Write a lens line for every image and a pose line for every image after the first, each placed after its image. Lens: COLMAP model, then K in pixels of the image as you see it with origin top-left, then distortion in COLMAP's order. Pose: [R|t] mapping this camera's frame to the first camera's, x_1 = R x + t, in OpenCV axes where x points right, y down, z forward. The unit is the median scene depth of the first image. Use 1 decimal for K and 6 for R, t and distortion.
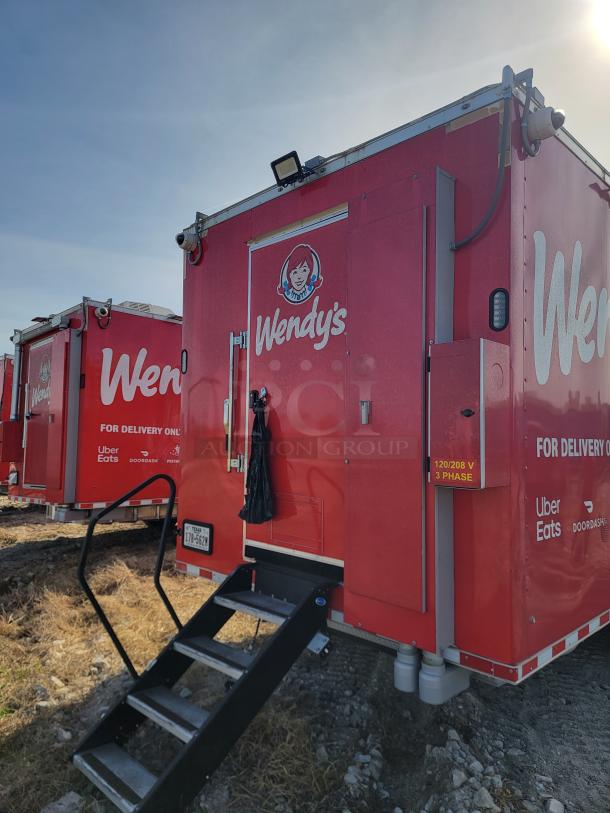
lens RADIAL K [[563.2, 0, 303.5], [0, 563.2, 405.5], [0, 0, 1]] dist [0.072184, -0.046336]
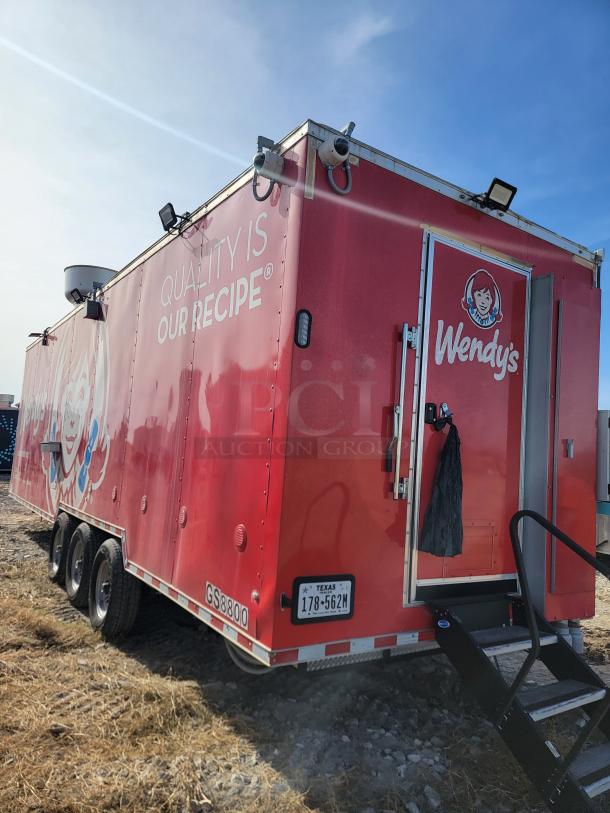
lens RADIAL K [[563.2, 0, 308.9], [0, 563.2, 404.0], [0, 0, 1]] dist [0.072184, -0.046336]
pose [[0.188942, 0.098936, 0.976992, -1.019568], [-0.124792, 0.989264, -0.076046, 0.066937], [-0.974027, -0.107553, 0.199260, 1.065661]]
